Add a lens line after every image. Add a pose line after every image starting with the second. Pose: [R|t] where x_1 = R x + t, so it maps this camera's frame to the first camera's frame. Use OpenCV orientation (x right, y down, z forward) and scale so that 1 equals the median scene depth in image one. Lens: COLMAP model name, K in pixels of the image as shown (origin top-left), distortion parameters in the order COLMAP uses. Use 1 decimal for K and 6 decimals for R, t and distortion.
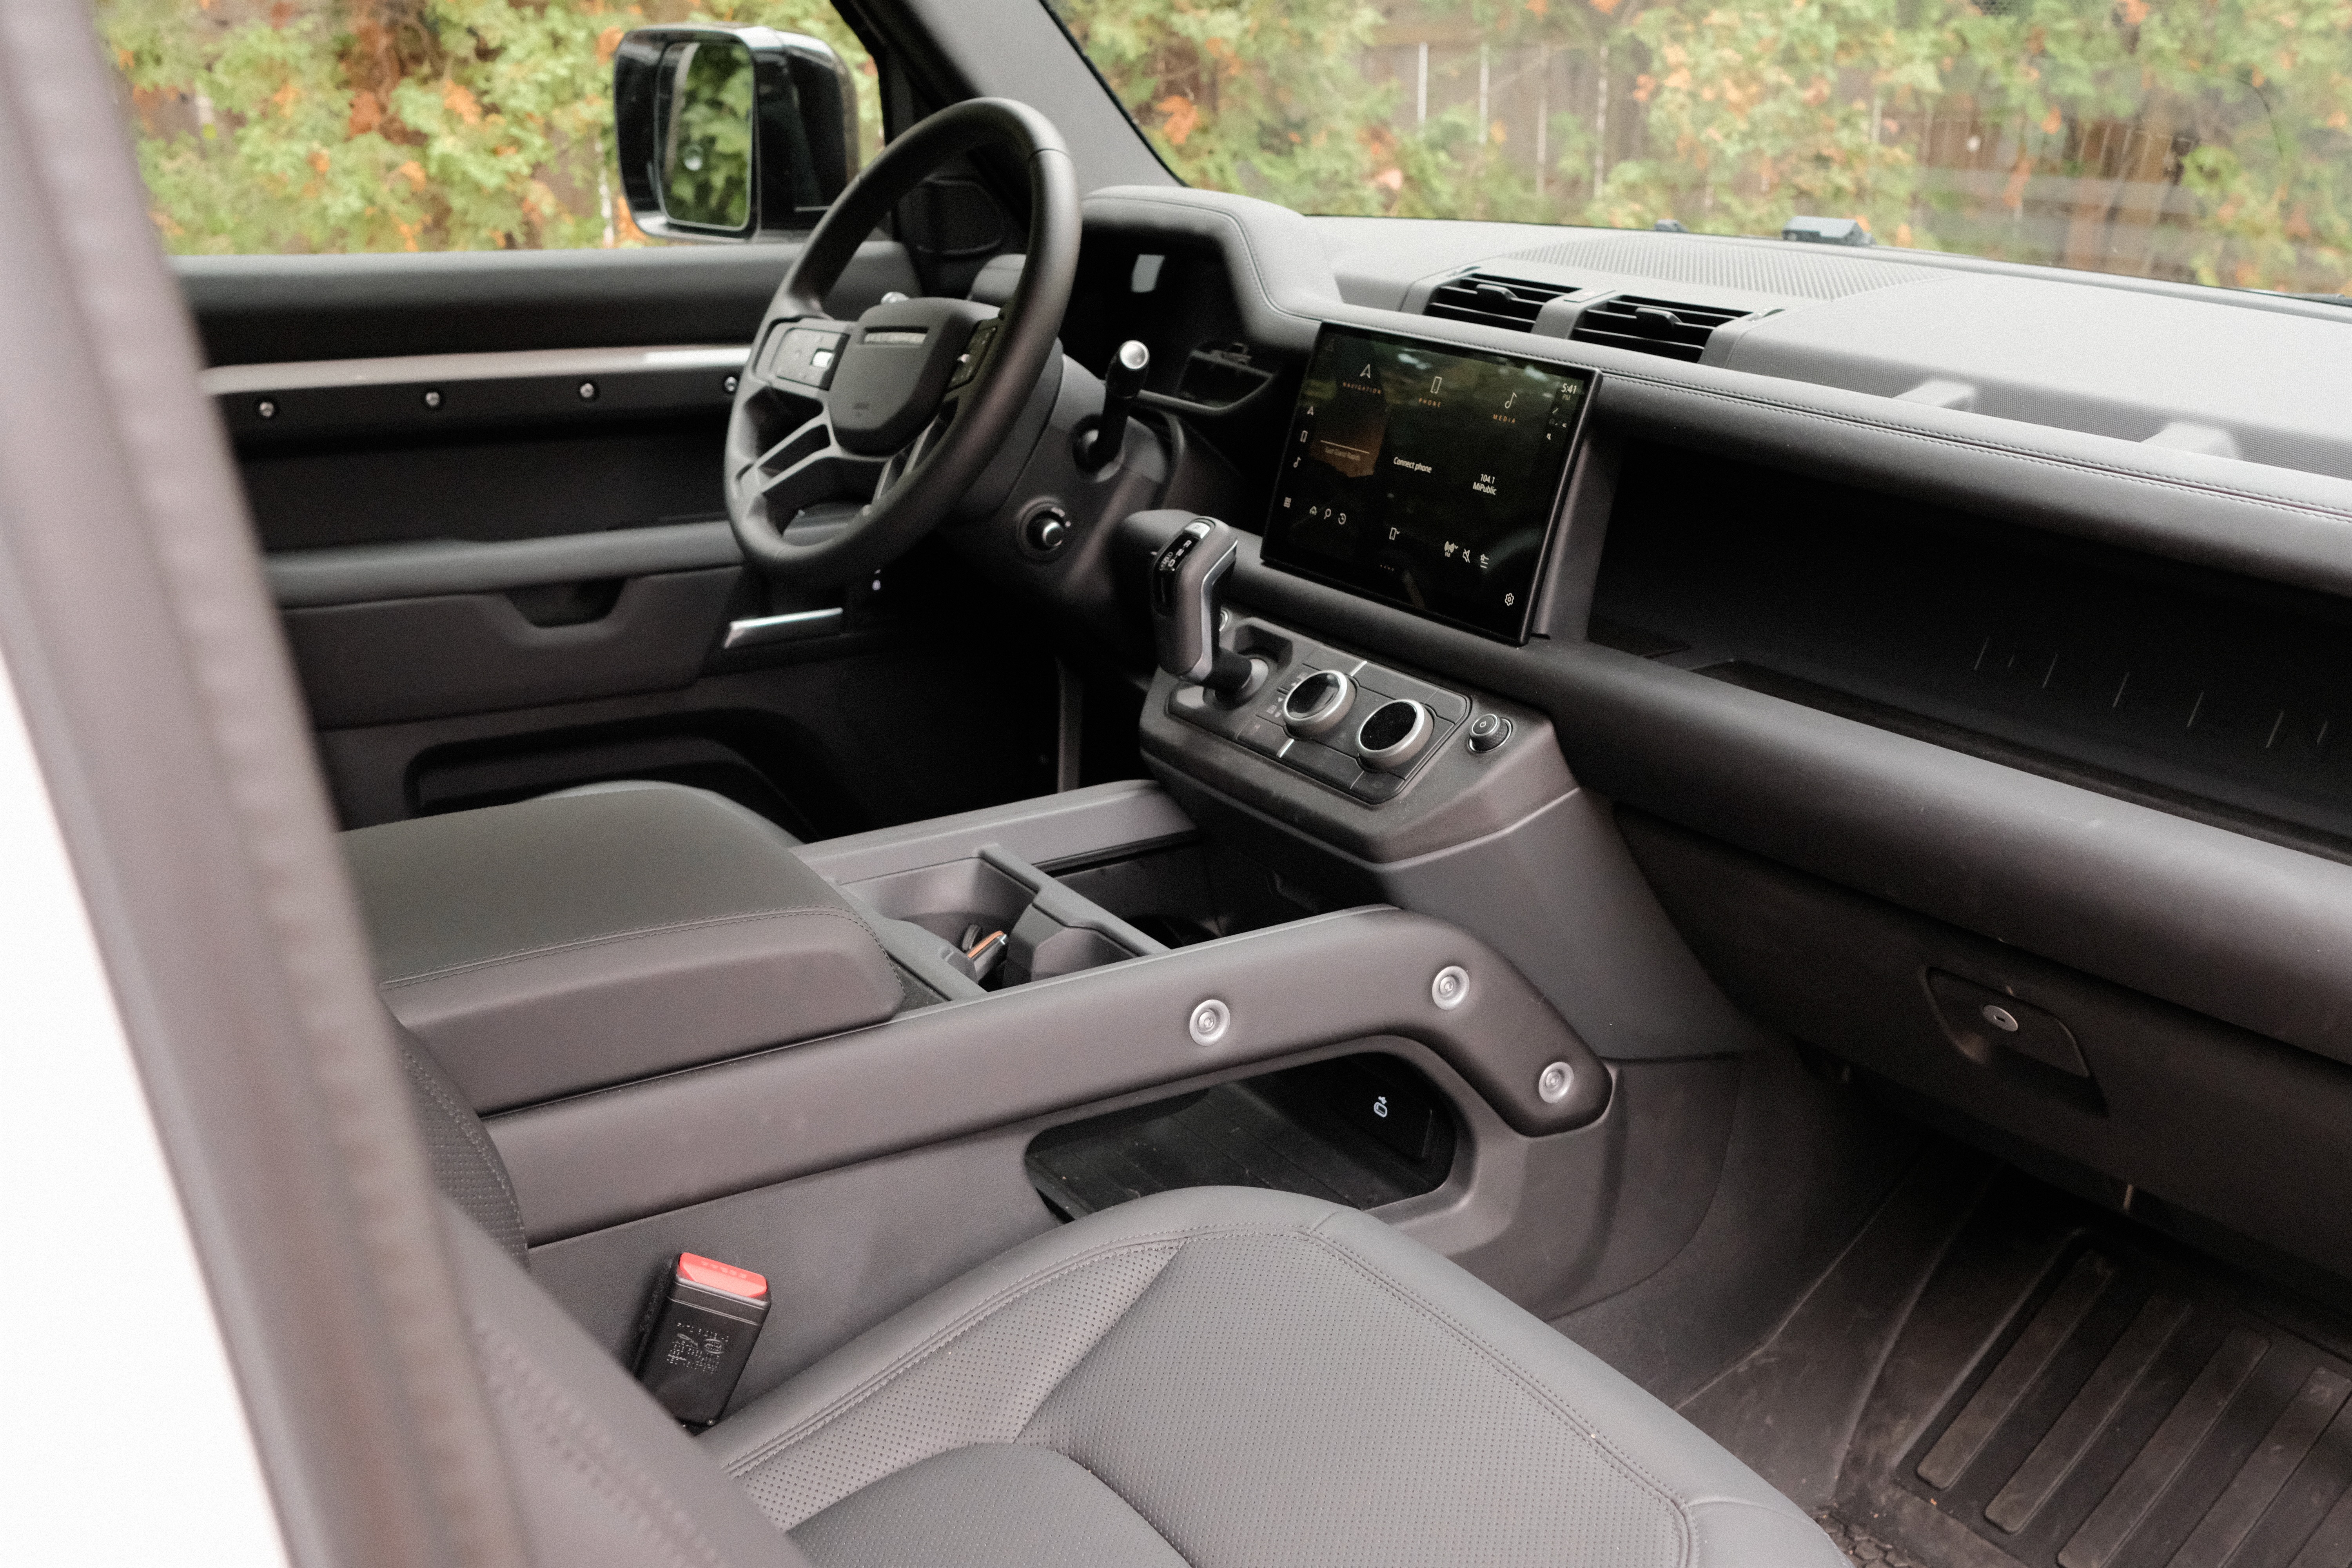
lens RADIAL K [[2184.4, 0, 1176.2], [0, 2184.4, 782.7], [0, 0, 1]] dist [-0.022834, 0.000000]
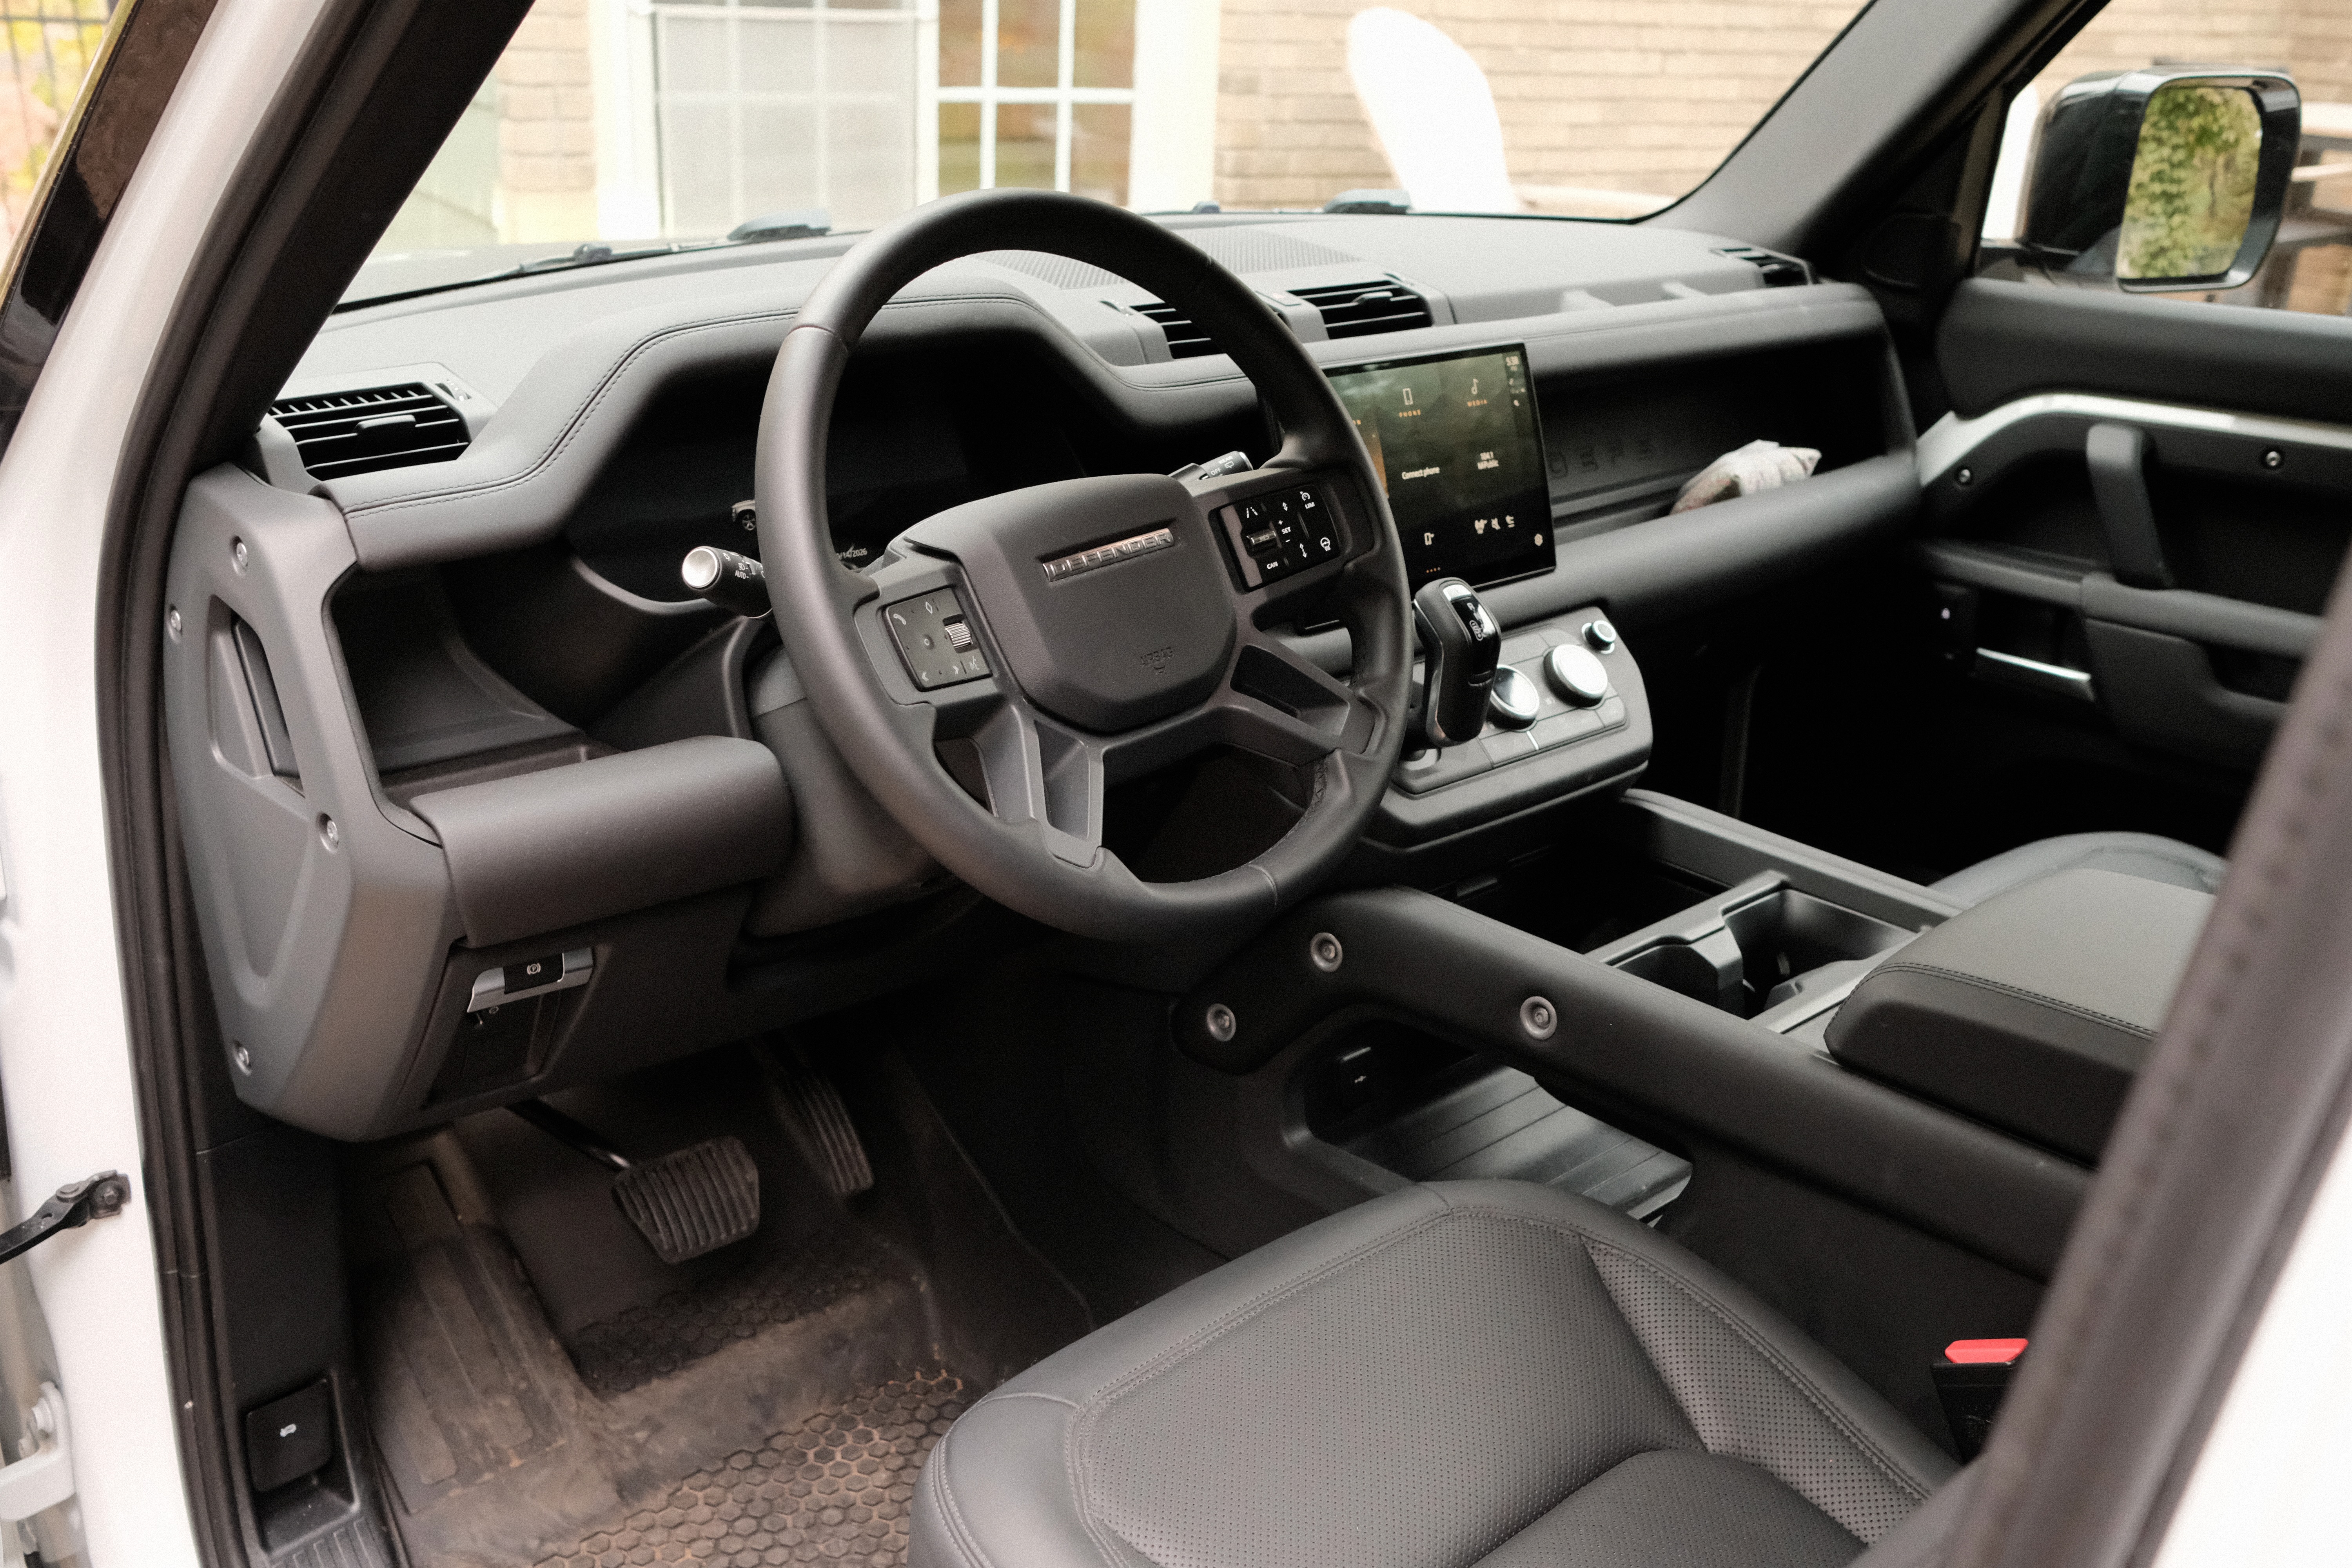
lens RADIAL K [[2184.4, 0, 1176.1], [0, 2184.4, 785.1], [0, 0, 1]] dist [-0.022834, 0.000000]
pose [[-0.177853, -0.367494, 0.912862, -0.942579], [0.274777, 0.872208, 0.404662, -0.498362], [-0.944916, 0.322804, -0.054145, 1.272208]]
